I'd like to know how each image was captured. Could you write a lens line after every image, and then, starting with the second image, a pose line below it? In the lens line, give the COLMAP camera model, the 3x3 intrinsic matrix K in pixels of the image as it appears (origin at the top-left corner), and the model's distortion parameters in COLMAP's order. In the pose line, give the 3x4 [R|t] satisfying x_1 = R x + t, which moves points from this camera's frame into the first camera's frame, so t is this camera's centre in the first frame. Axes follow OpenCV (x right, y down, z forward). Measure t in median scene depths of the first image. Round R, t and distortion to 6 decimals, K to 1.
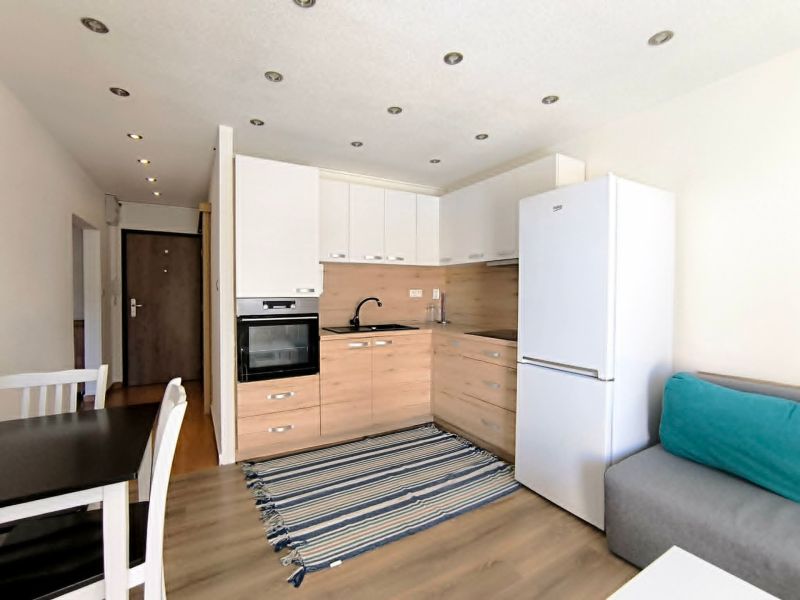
lens RADIAL K [[361.3, 0, 399.0], [0, 361.3, 301.8], [0, 0, 1]] dist [-0.029214, 0.014361]
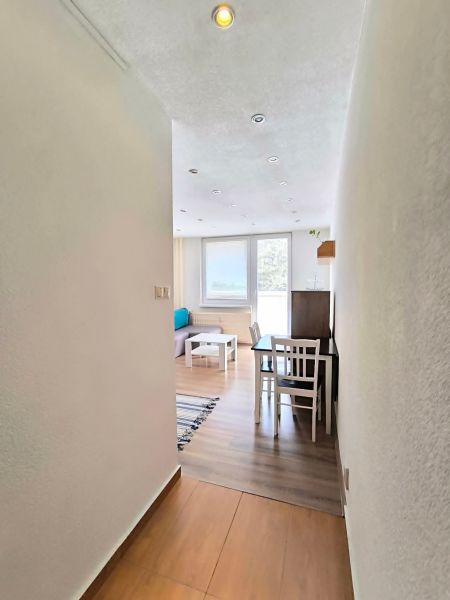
lens RADIAL K [[270.9, 0, 225.9], [0, 270.9, 302.2], [0, 0, 1]] dist [-0.029214, 0.014361]
pose [[-0.658480, -0.046719, 0.751146, -1.013552], [0.022208, 0.996431, 0.081443, -0.068034], [-0.752270, 0.070310, -0.655092, 1.234149]]
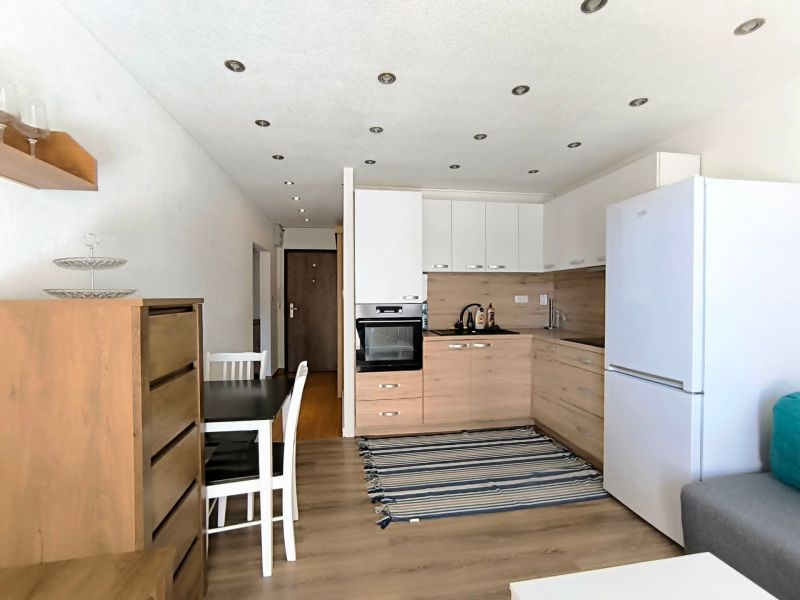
lens RADIAL K [[361.3, 0, 400.1], [0, 361.3, 302.4], [0, 0, 1]] dist [-0.029214, 0.014361]
pose [[0.934997, 0.001476, -0.354653, 0.123868], [-0.004840, 0.999951, -0.008598, -0.005279], [0.354623, 0.009756, 0.934958, -0.107366]]
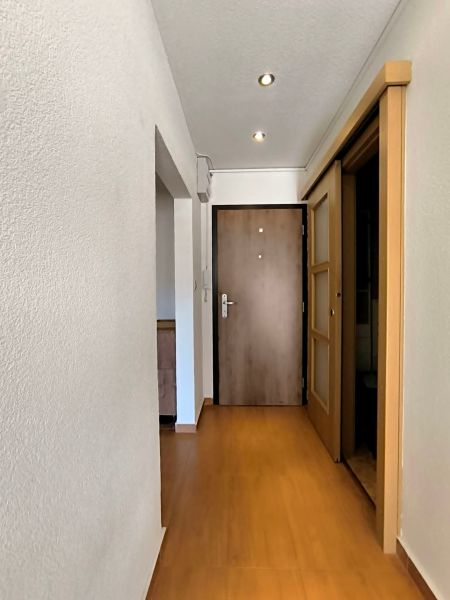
lens RADIAL K [[270.9, 0, 225.9], [0, 270.9, 302.9], [0, 0, 1]] dist [-0.029214, 0.014361]
pose [[0.845864, 0.005421, -0.533371, -0.731322], [-0.001271, 0.999966, 0.008148, 0.009704], [0.533397, -0.006214, 0.845842, 0.861513]]
